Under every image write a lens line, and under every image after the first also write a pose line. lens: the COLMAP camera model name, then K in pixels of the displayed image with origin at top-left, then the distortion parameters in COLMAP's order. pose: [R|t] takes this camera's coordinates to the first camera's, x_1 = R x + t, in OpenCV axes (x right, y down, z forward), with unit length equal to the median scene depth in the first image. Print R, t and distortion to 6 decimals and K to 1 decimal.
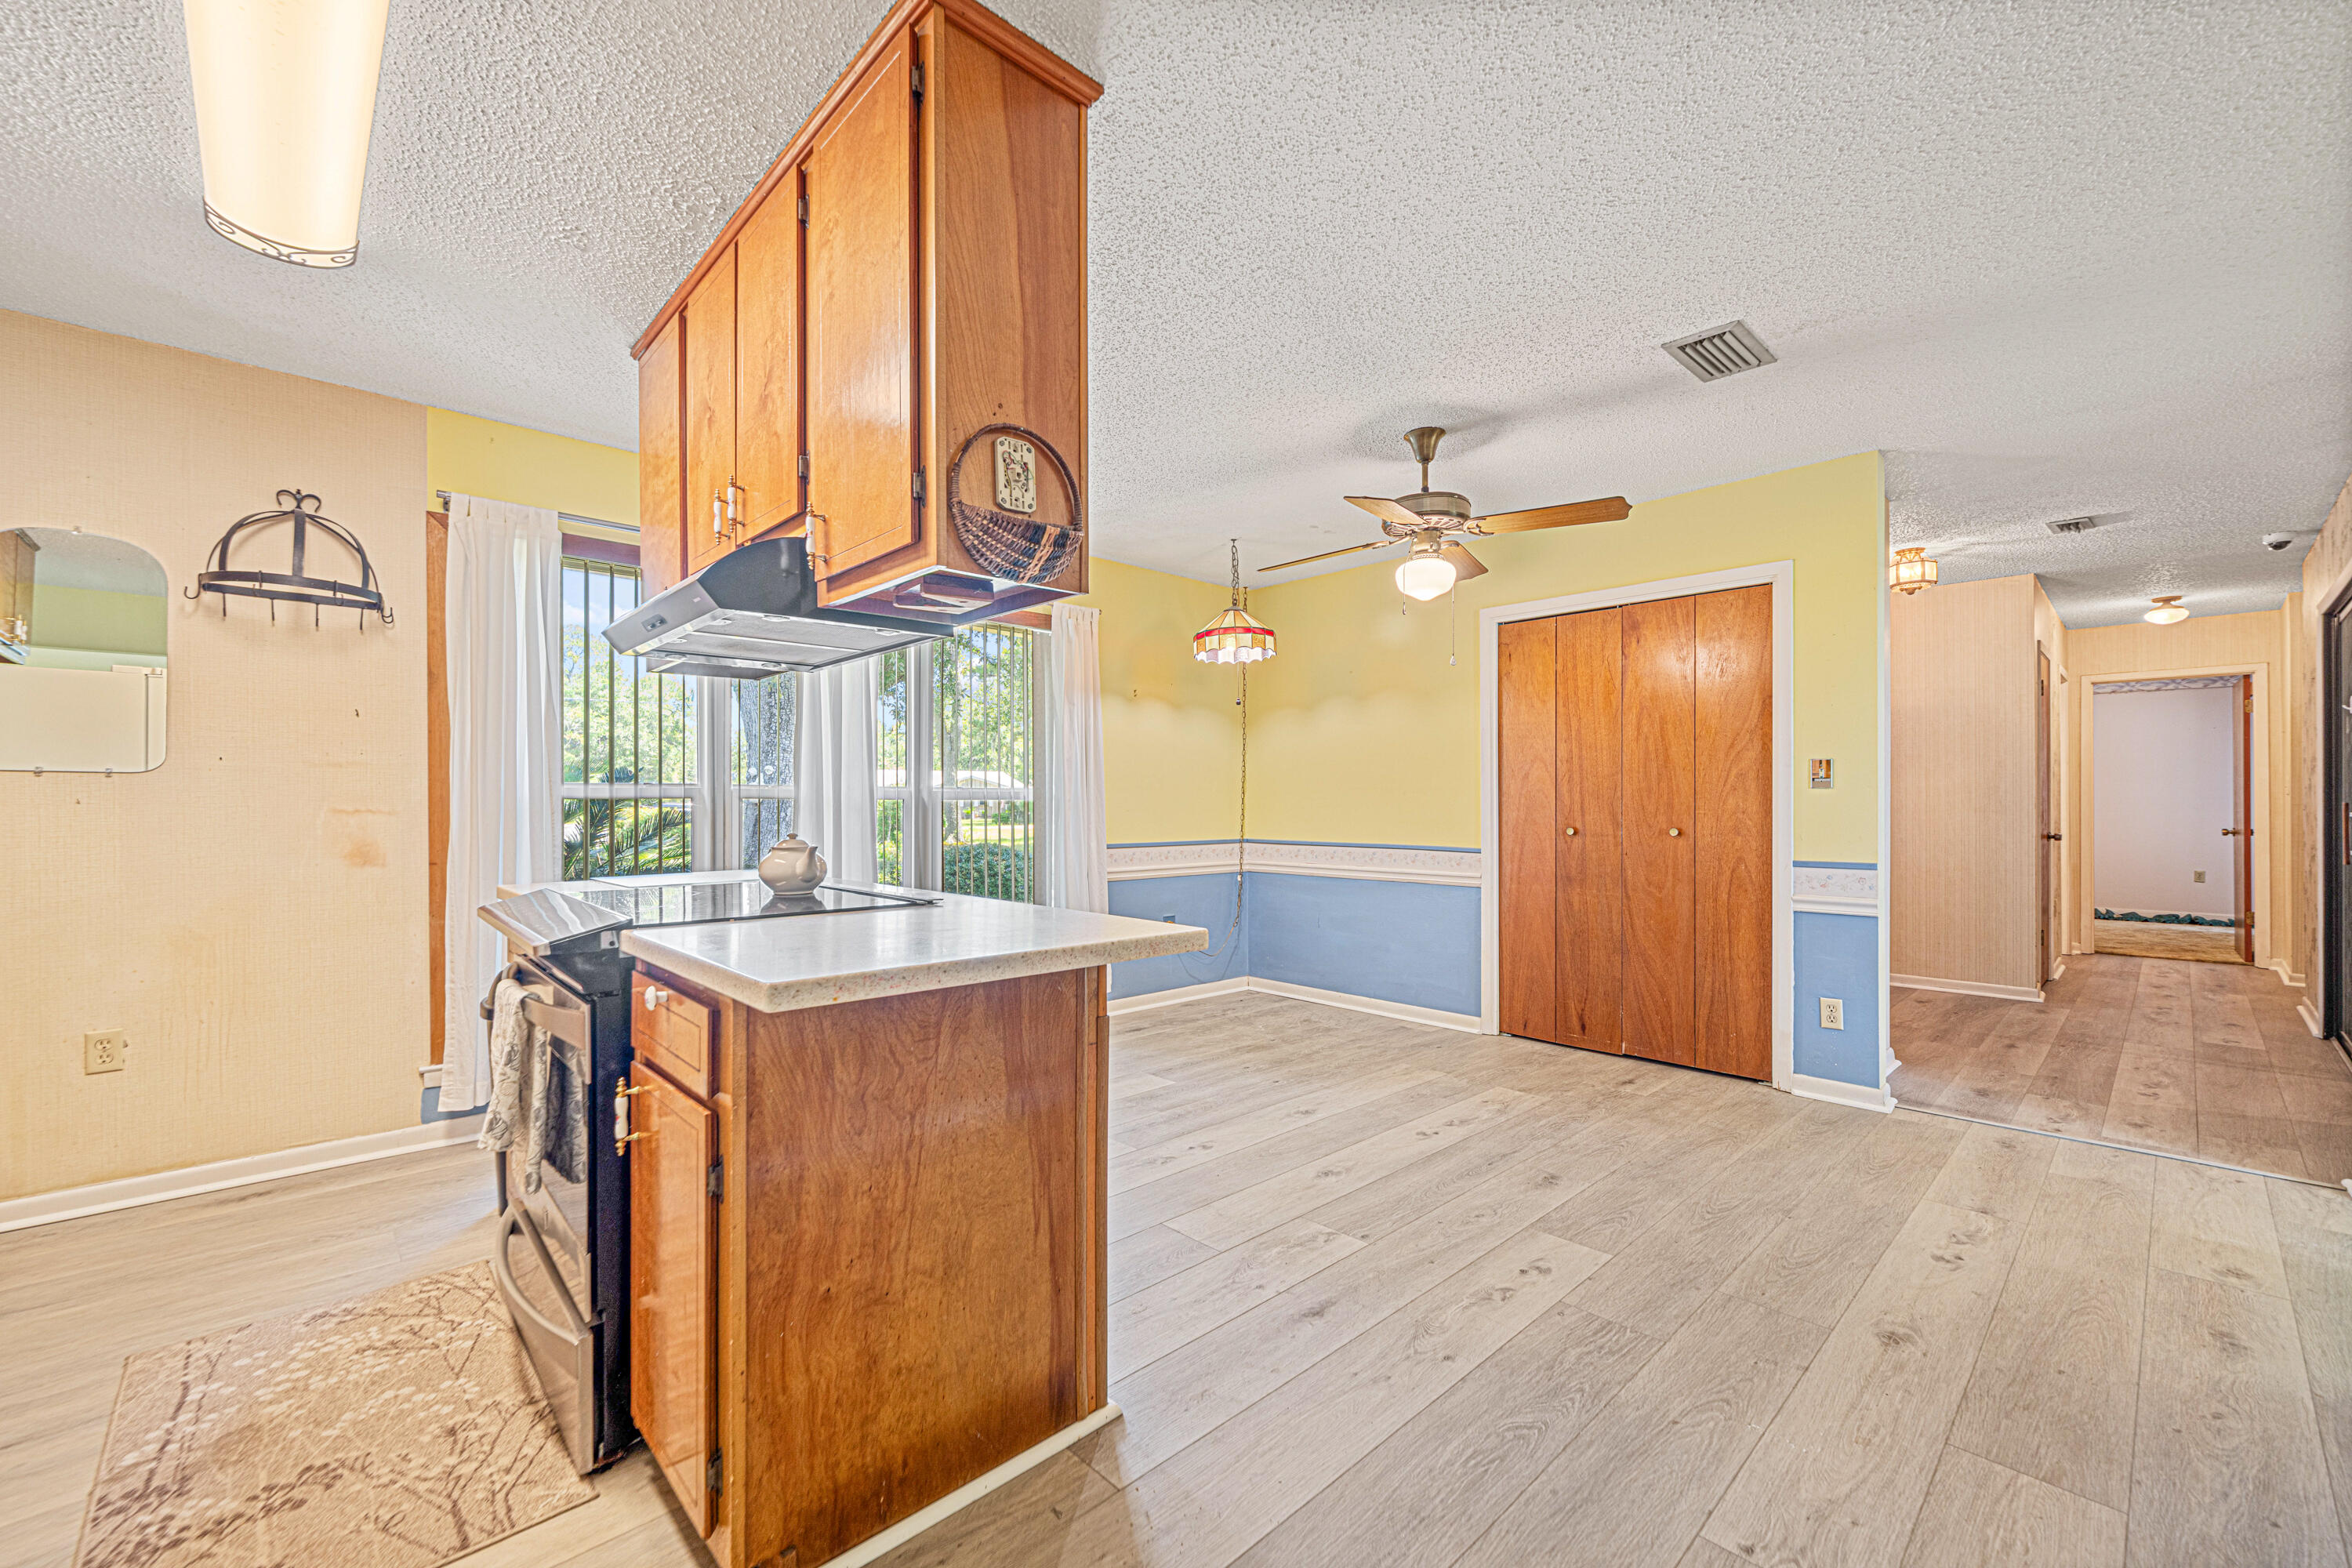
lens RADIAL K [[944.0, 0, 1178.8], [0, 944.0, 794.5], [0, 0, 1]] dist [0.000401, -0.000362]
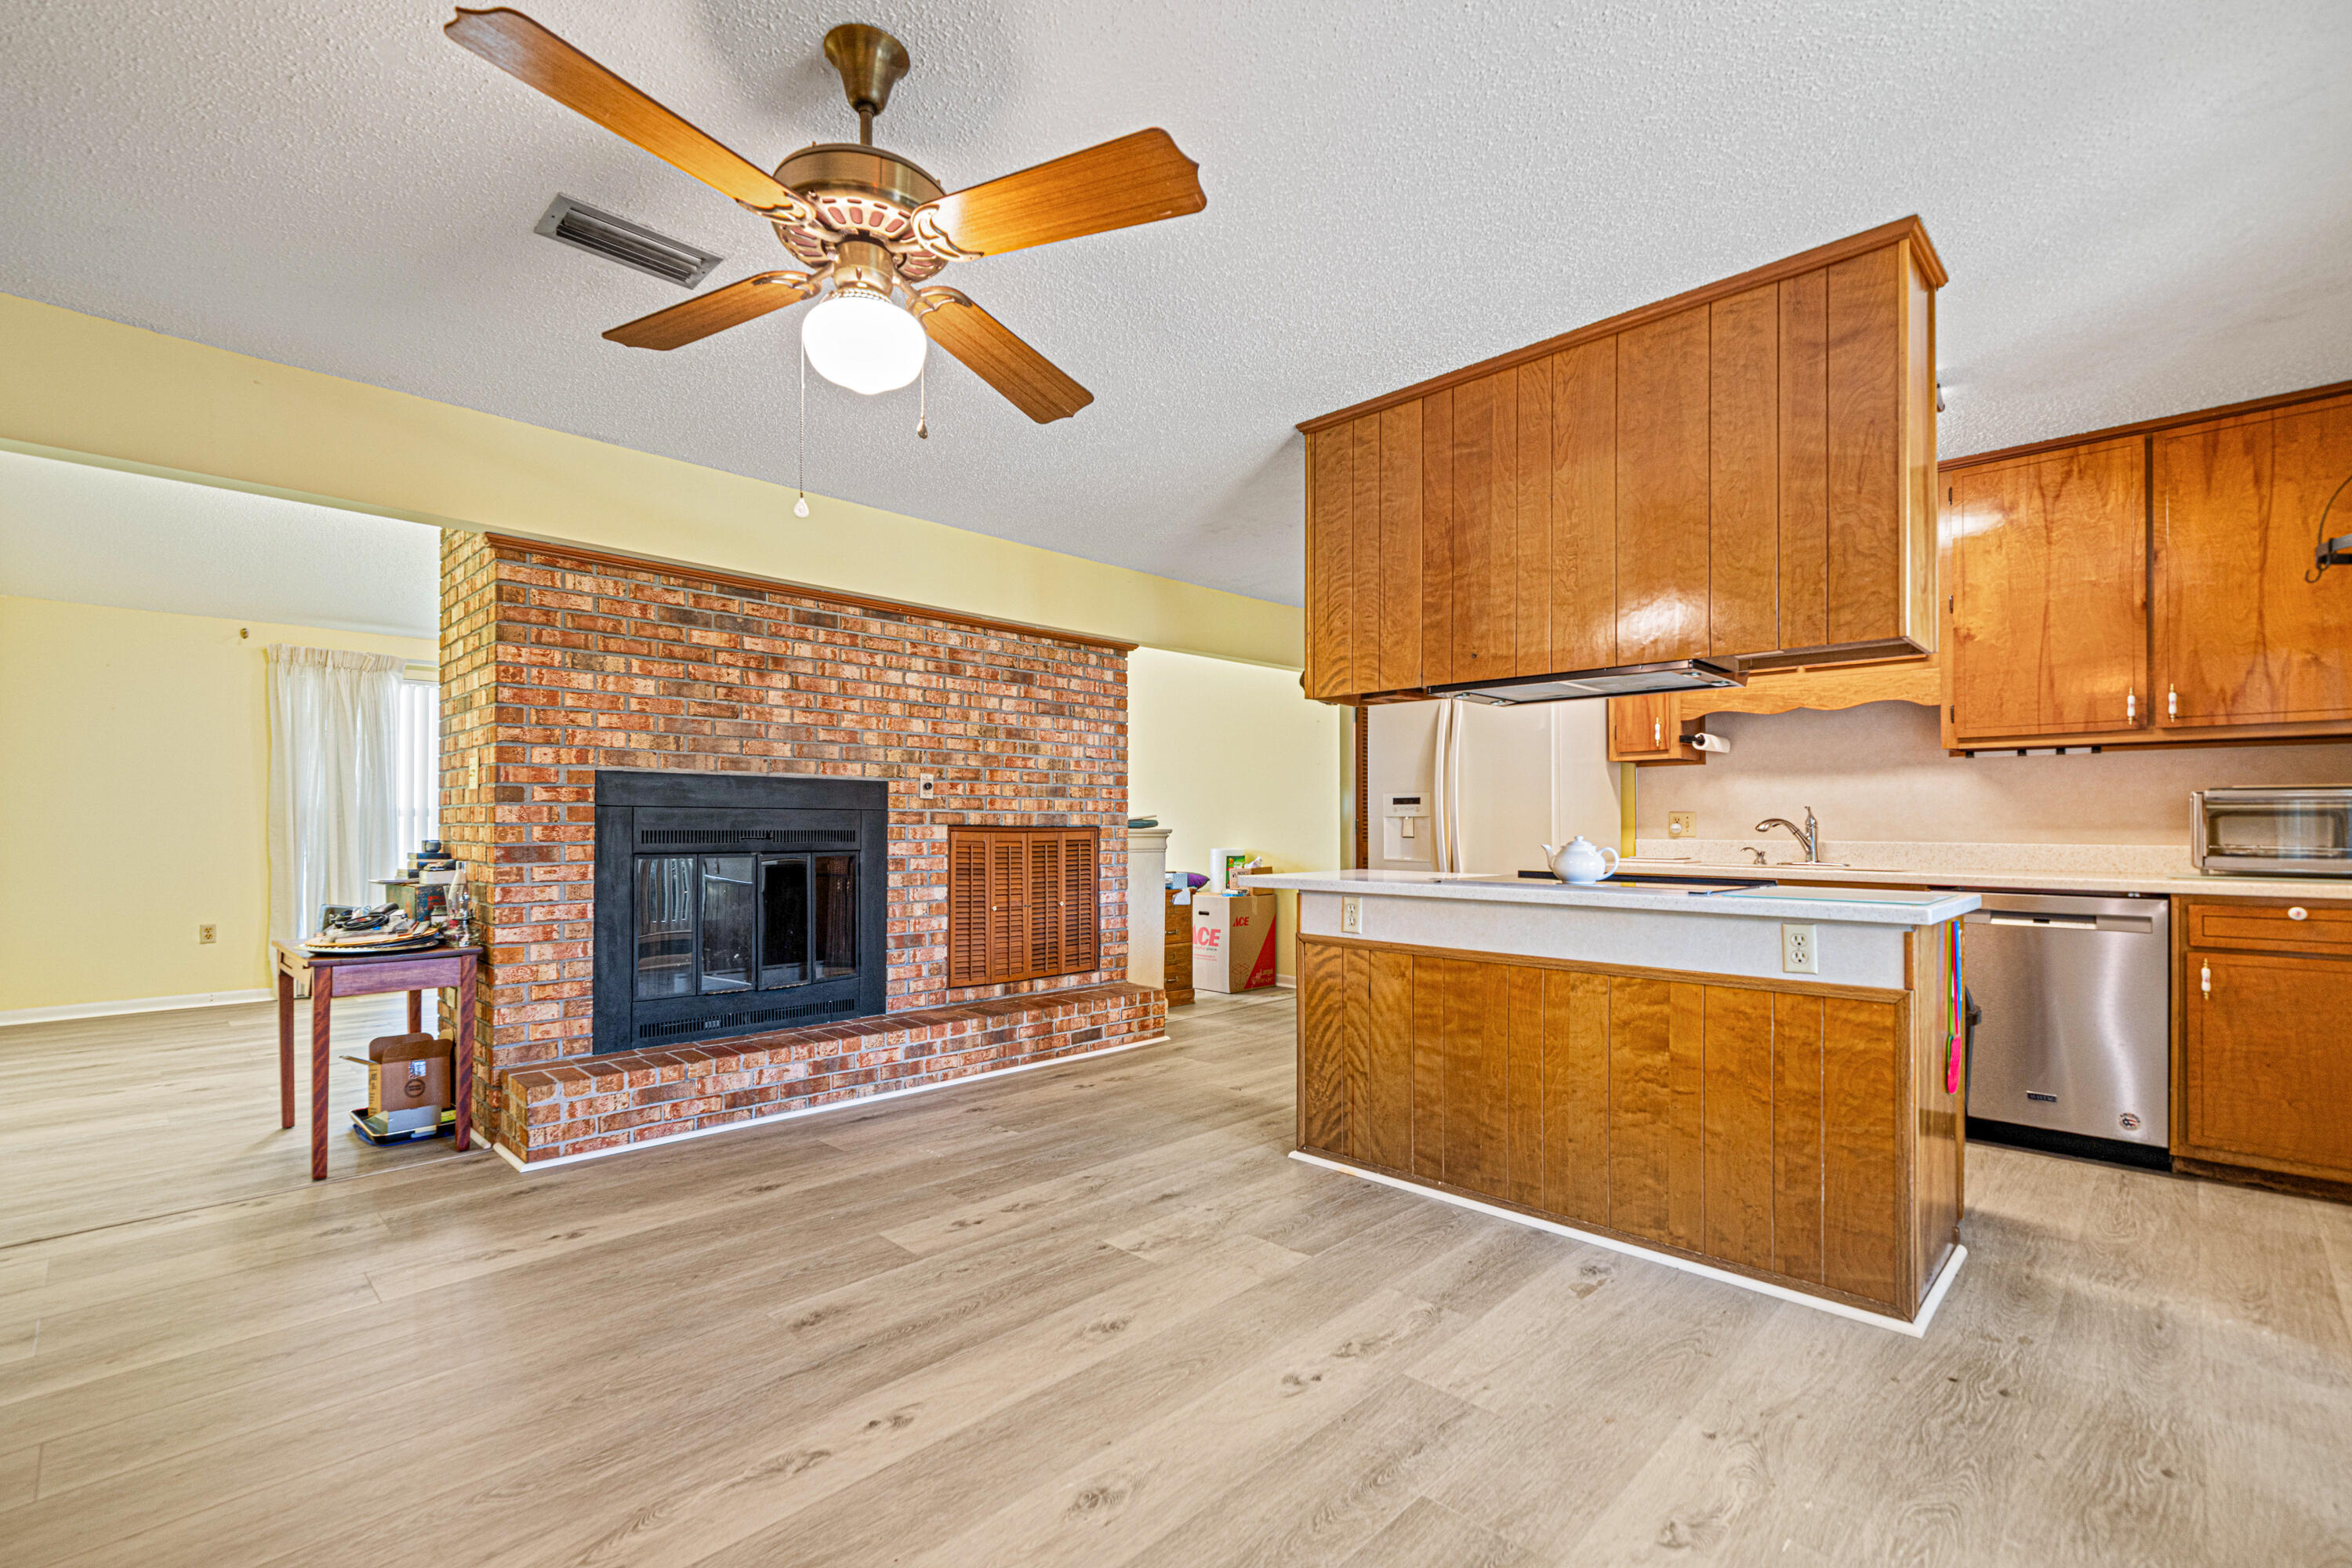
lens RADIAL K [[1049.8, 0, 1168.7], [0, 1049.8, 807.0], [0, 0, 1]] dist [0.001899, -0.000210]
pose [[-0.999413, -0.000646, -0.034246, 0.102231], [0.000187, 0.999704, -0.024308, 0.020629], [0.034251, -0.024300, -0.999118, 1.300785]]
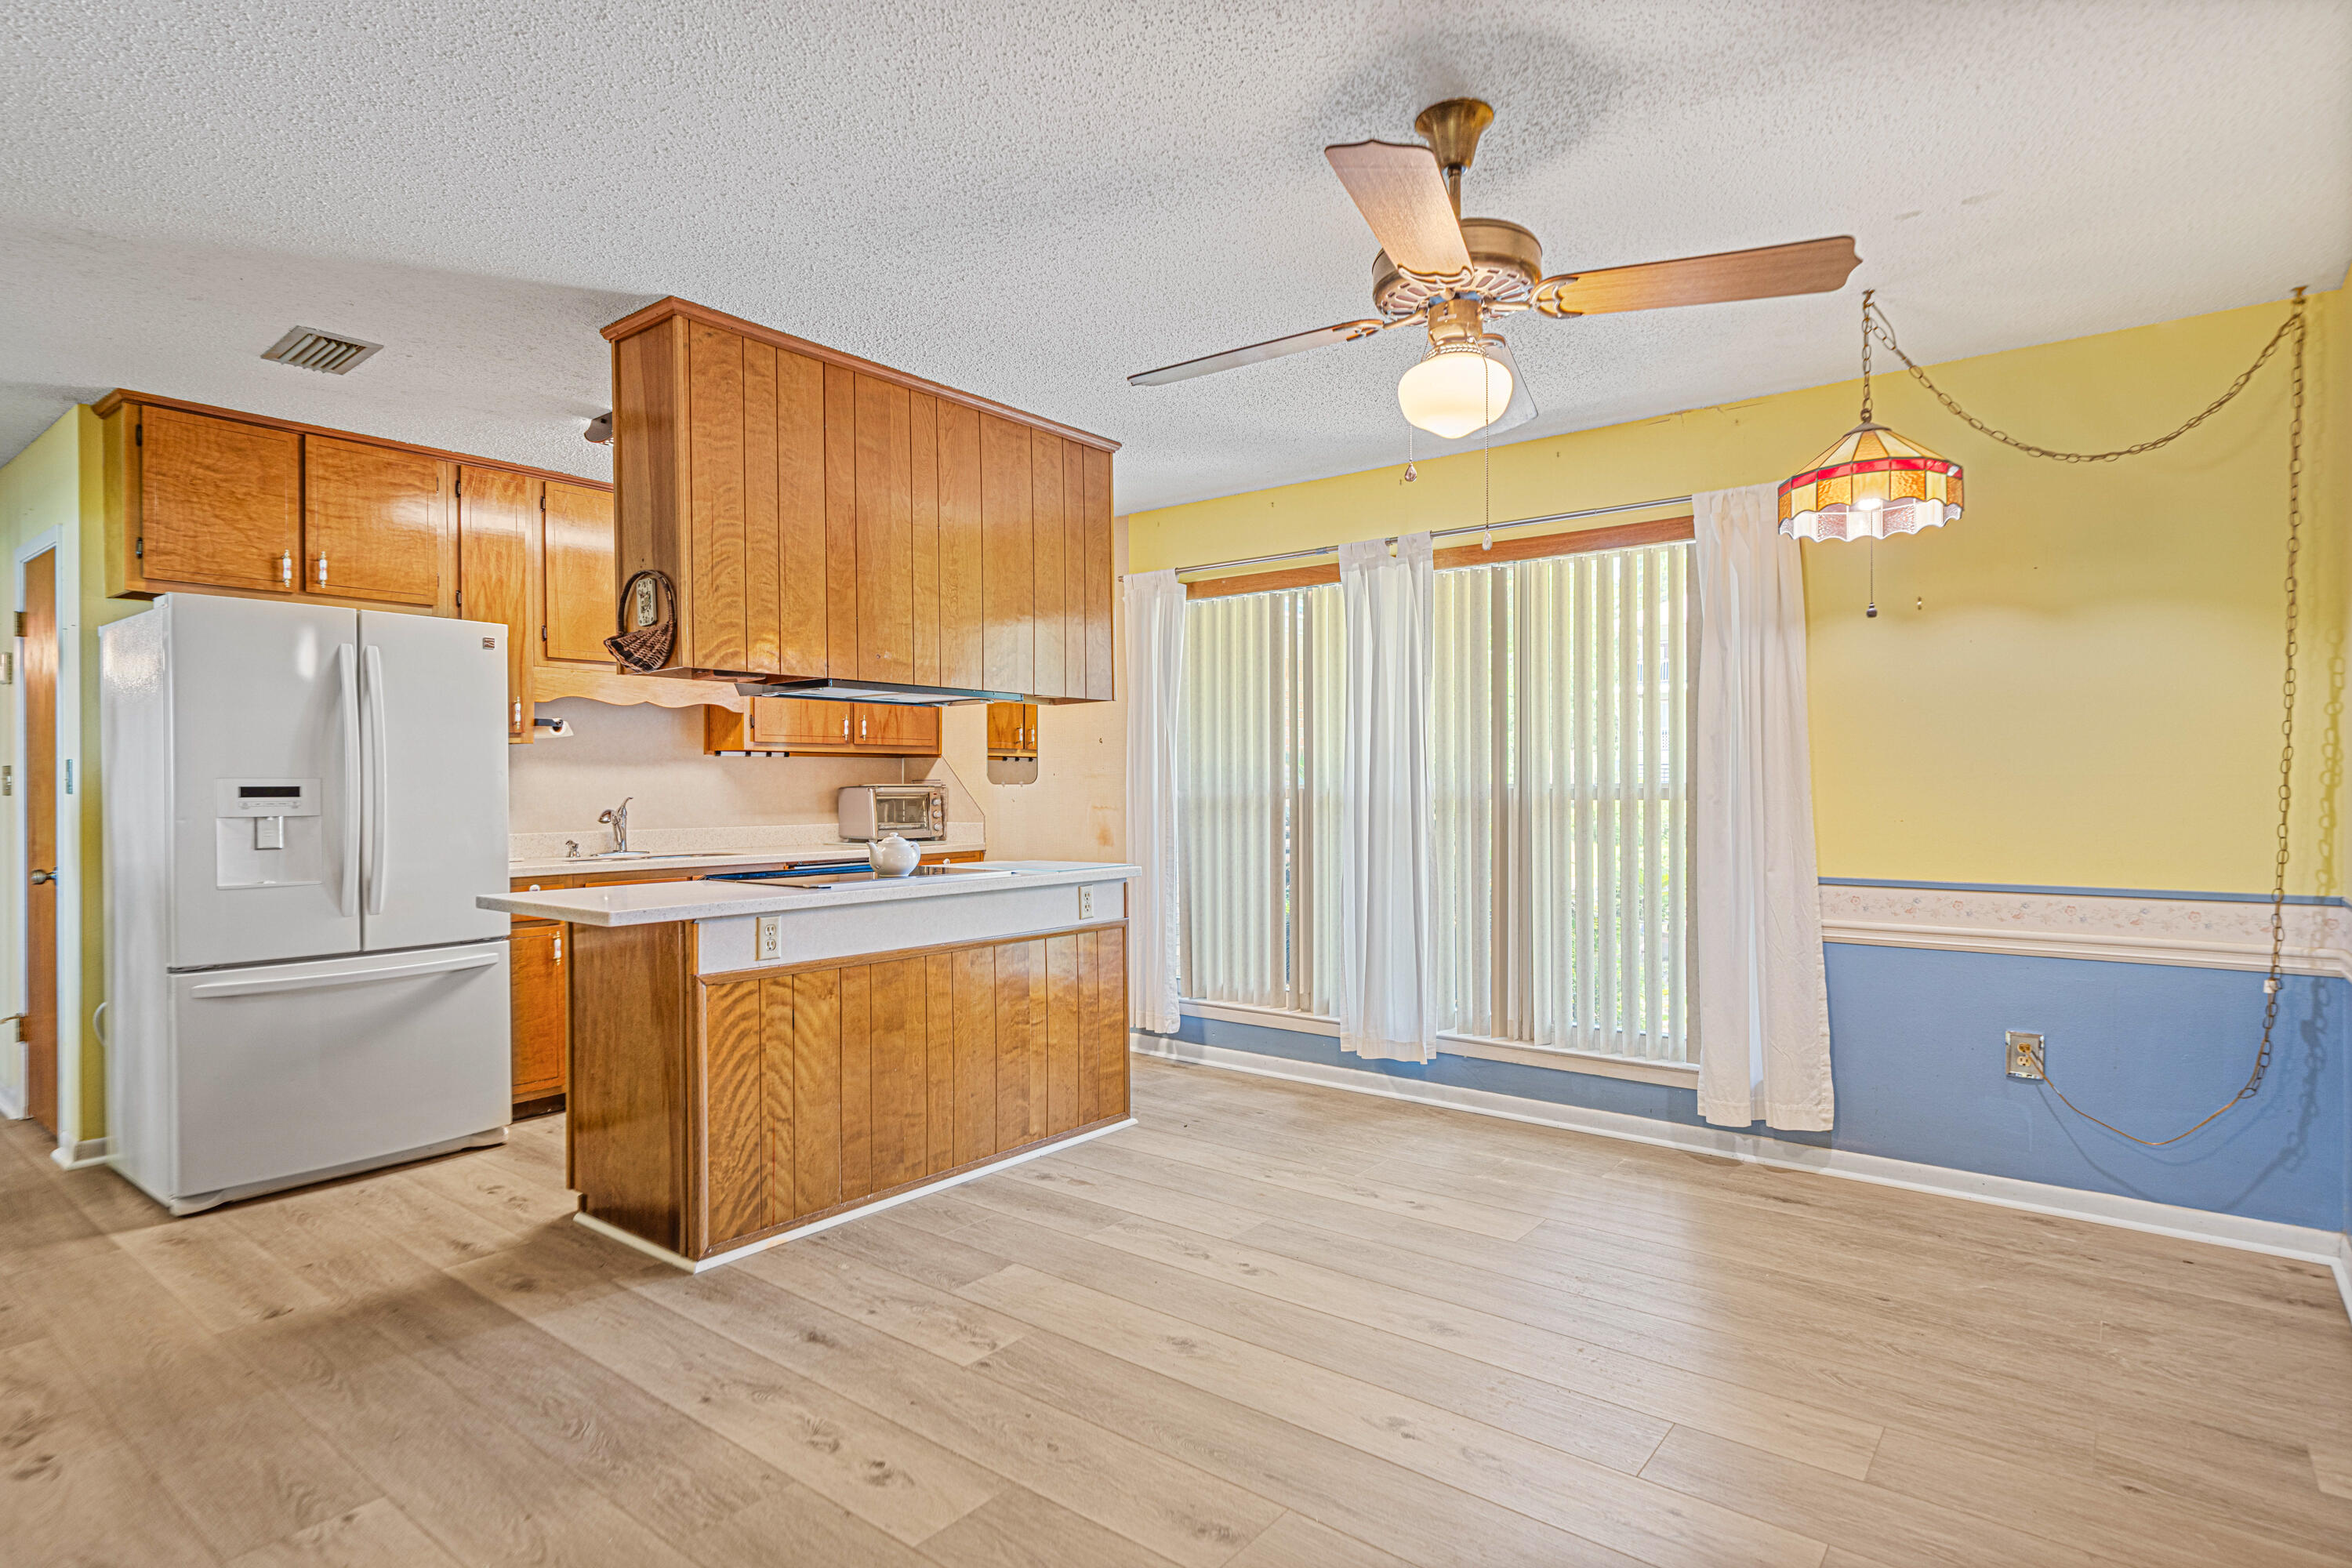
lens RADIAL K [[1214.9, 0, 1170.9], [0, 1214.9, 784.9], [0, 0, 1]] dist [0.002623, 0.000215]
pose [[0.144590, -0.001312, -0.989491, 0.762129], [0.013514, 0.999908, 0.000649, -0.012493], [0.989399, -0.013465, 0.144595, 0.624441]]
